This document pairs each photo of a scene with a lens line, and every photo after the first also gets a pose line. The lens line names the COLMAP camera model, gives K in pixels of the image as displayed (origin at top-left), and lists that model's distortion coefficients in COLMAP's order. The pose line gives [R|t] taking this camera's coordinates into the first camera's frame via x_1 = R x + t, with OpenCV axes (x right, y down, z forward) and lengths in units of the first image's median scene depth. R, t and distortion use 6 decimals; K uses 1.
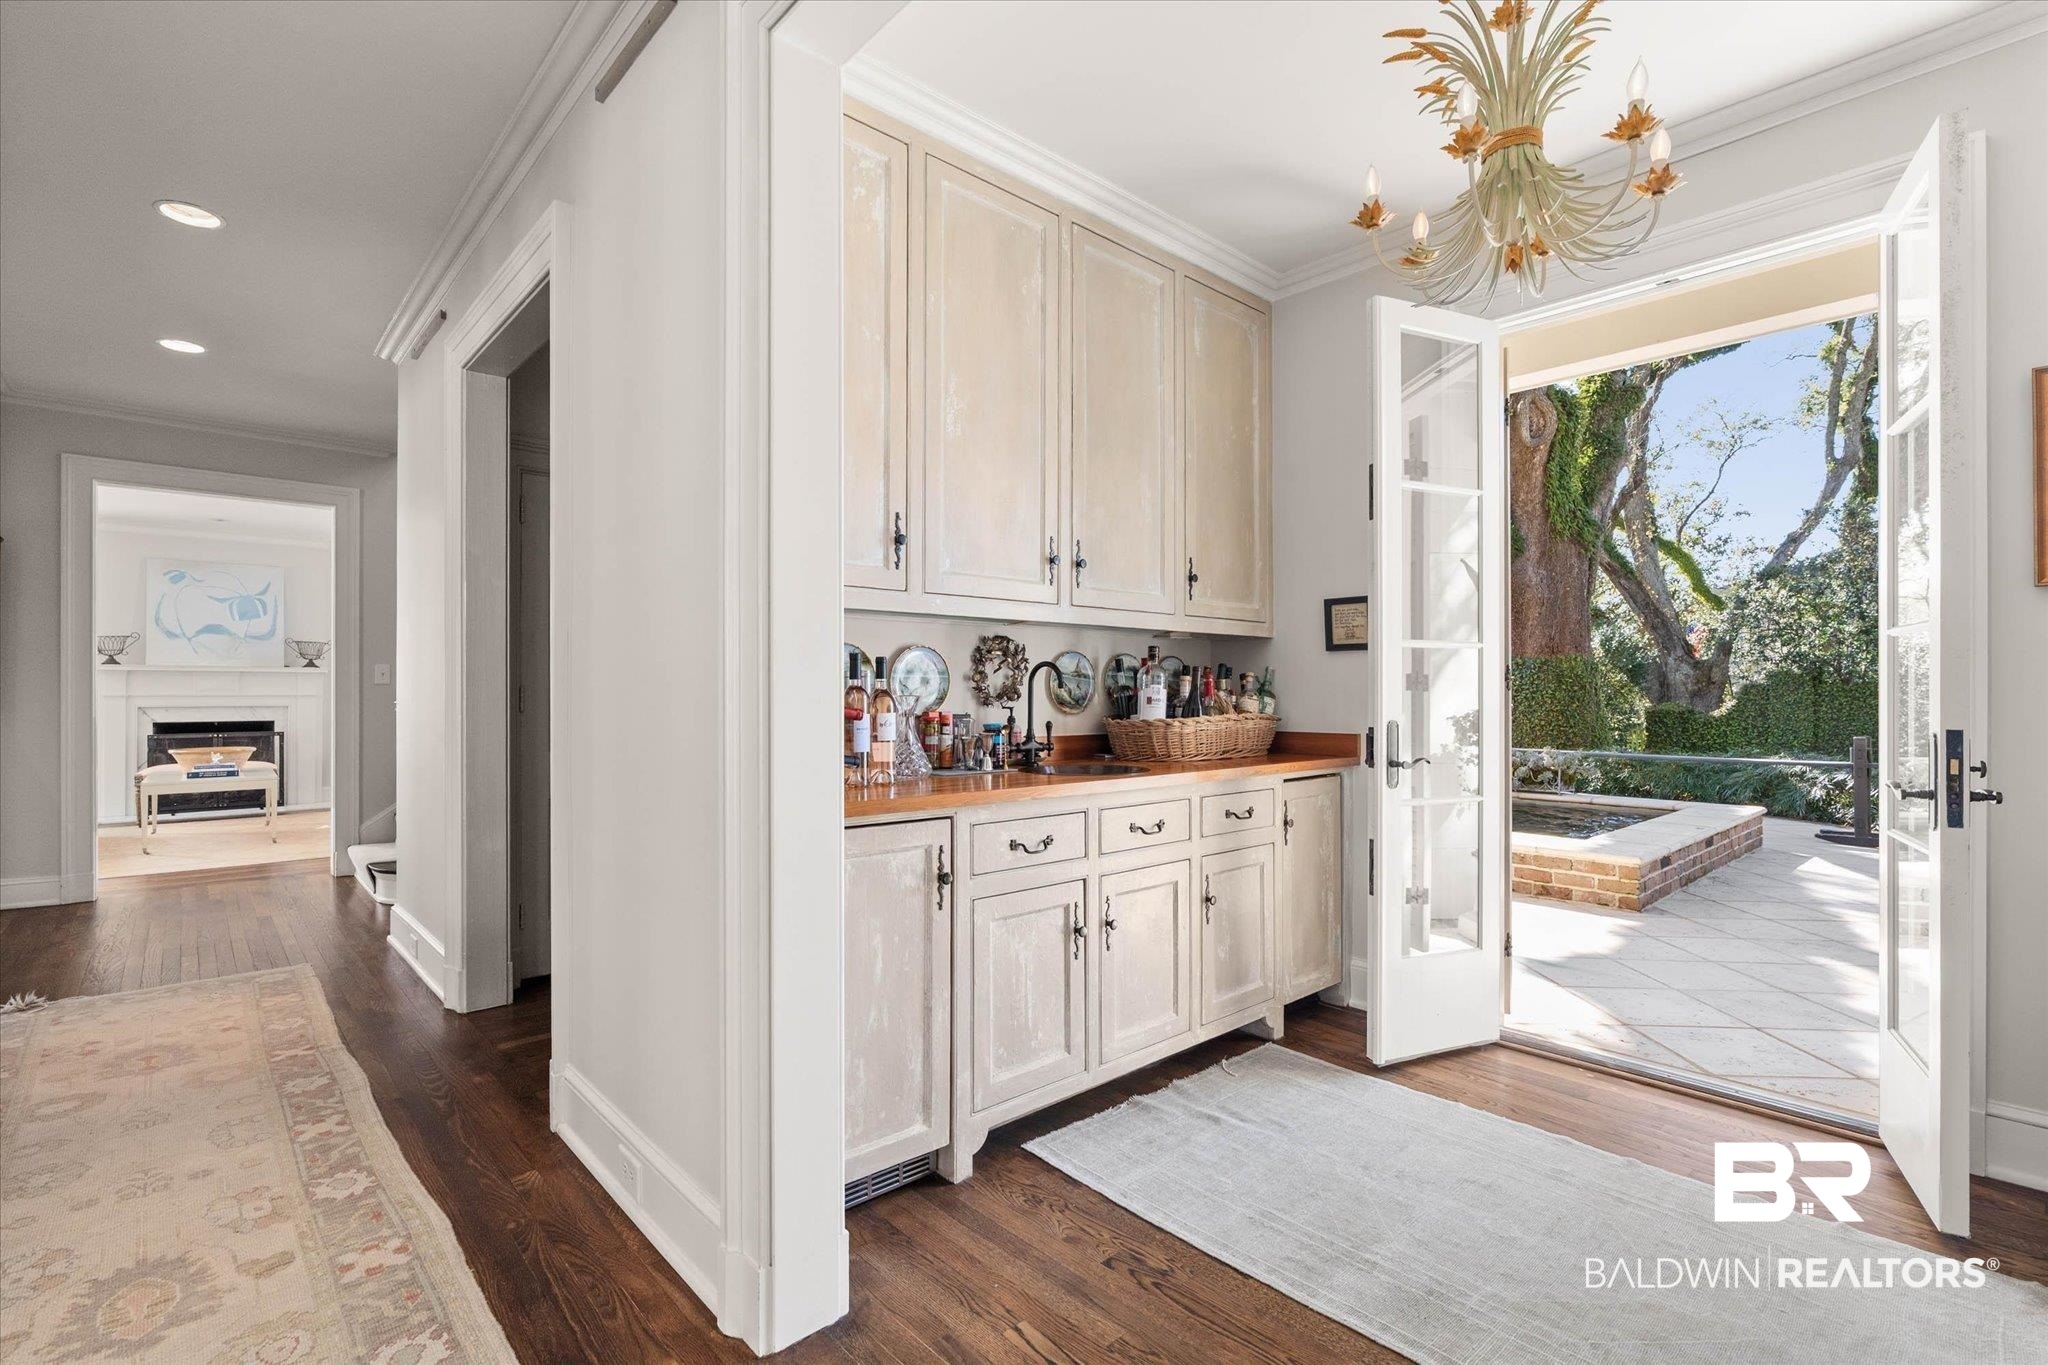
lens RADIAL K [[921.1, 0, 1024.0], [0, 921.1, 682.5], [0, 0, 1]] dist [-0.010008, 0.003537]
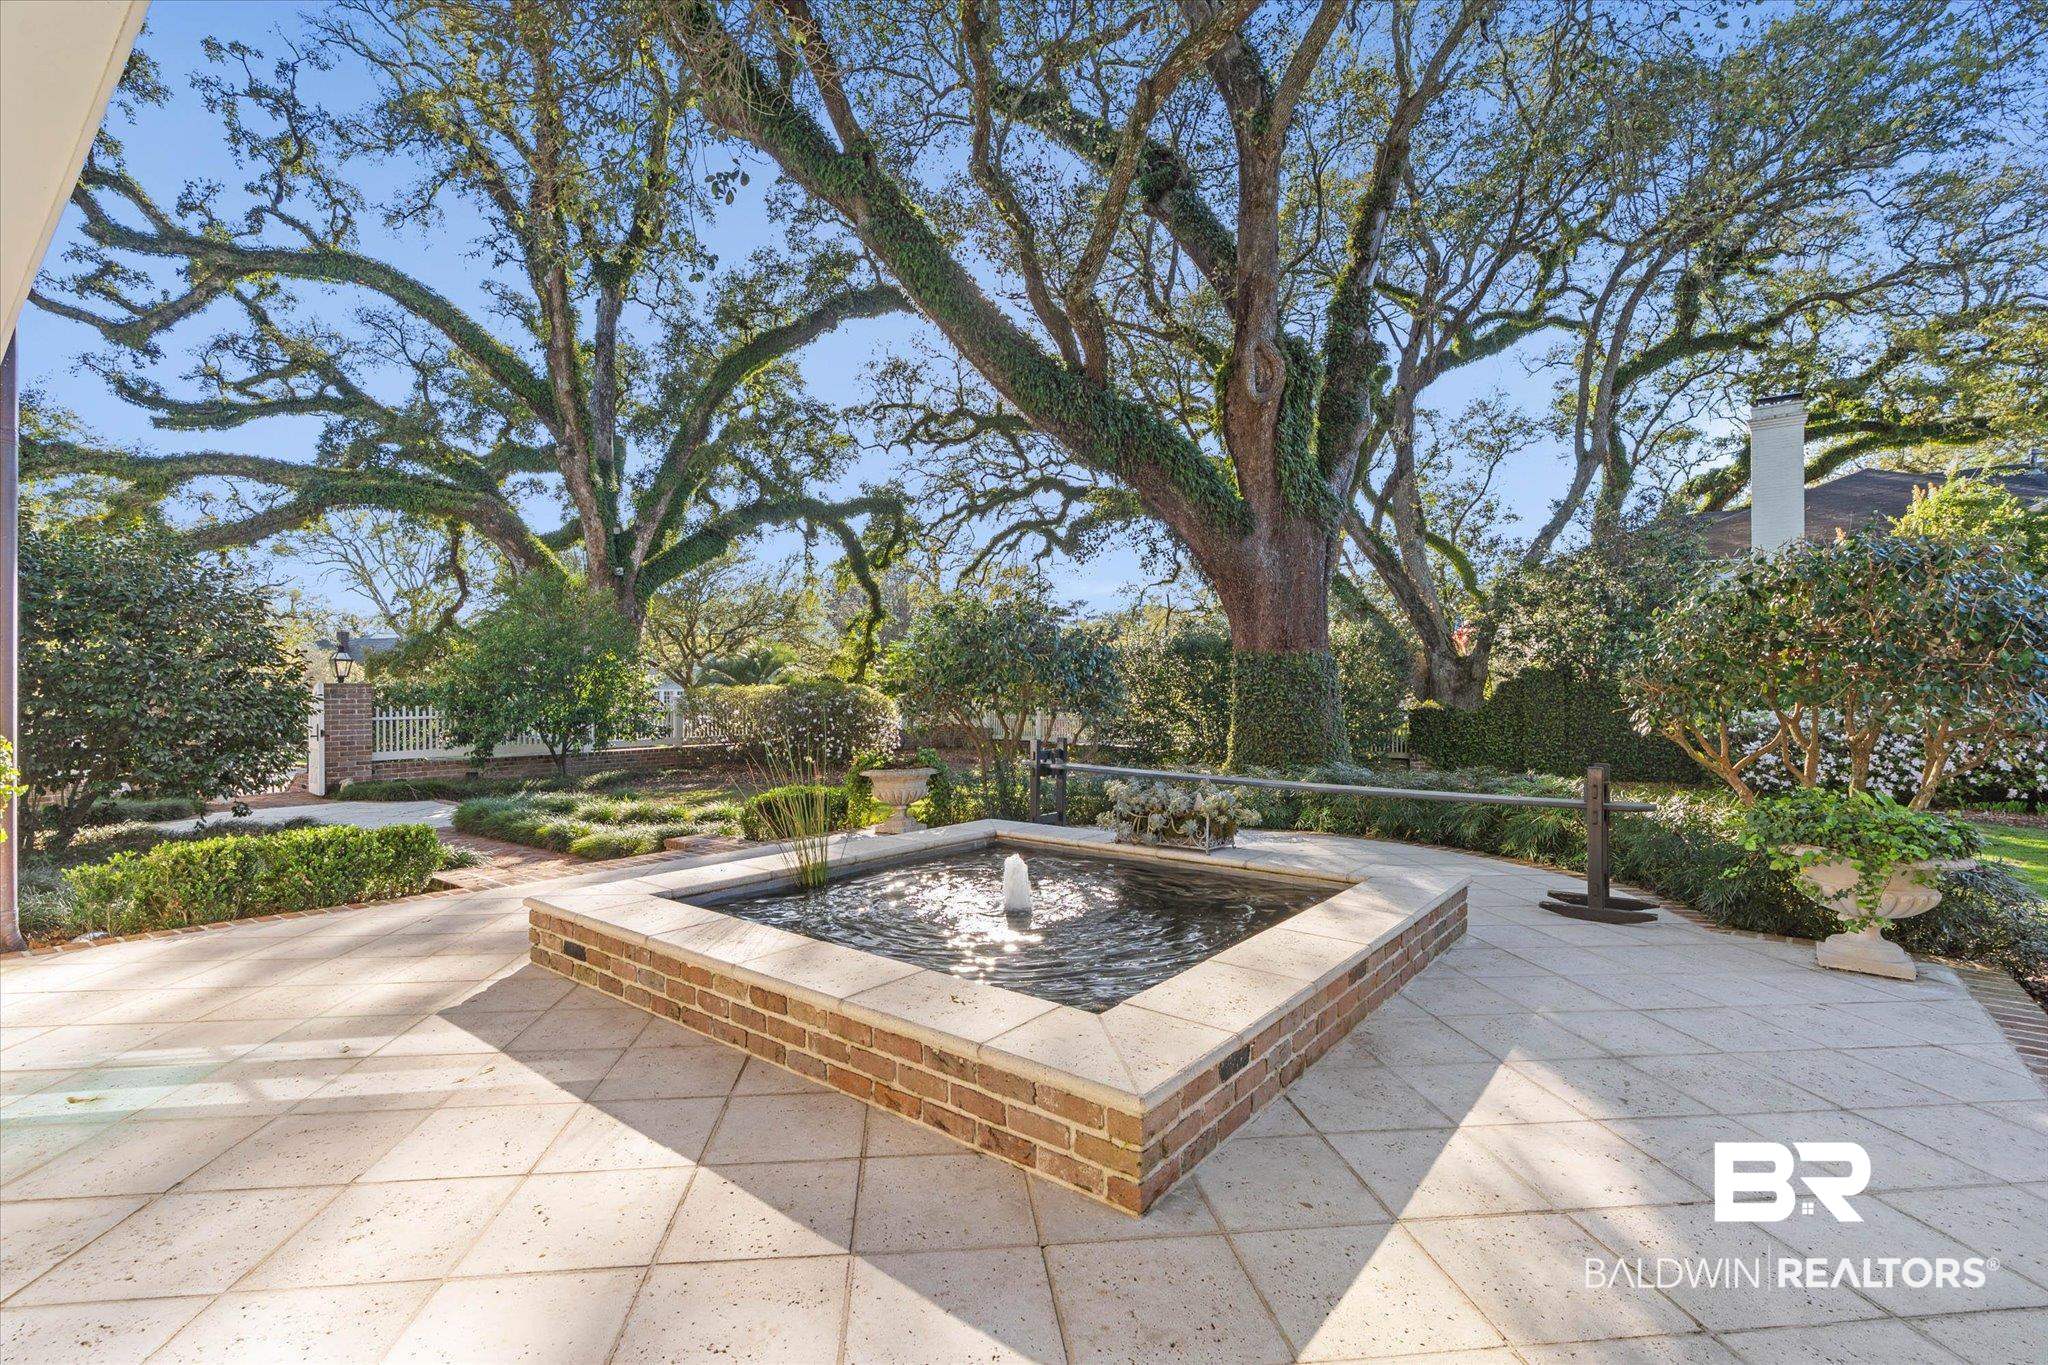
lens RADIAL K [[921.1, 0, 1024.0], [0, 921.1, 682.5], [0, 0, 1]] dist [-0.010008, 0.003537]
pose [[0.985295, -0.005721, 0.170766, 0.119894], [0.005107, 0.999979, 0.004031, -0.003085], [-0.170785, -0.003099, 0.985303, 0.126242]]
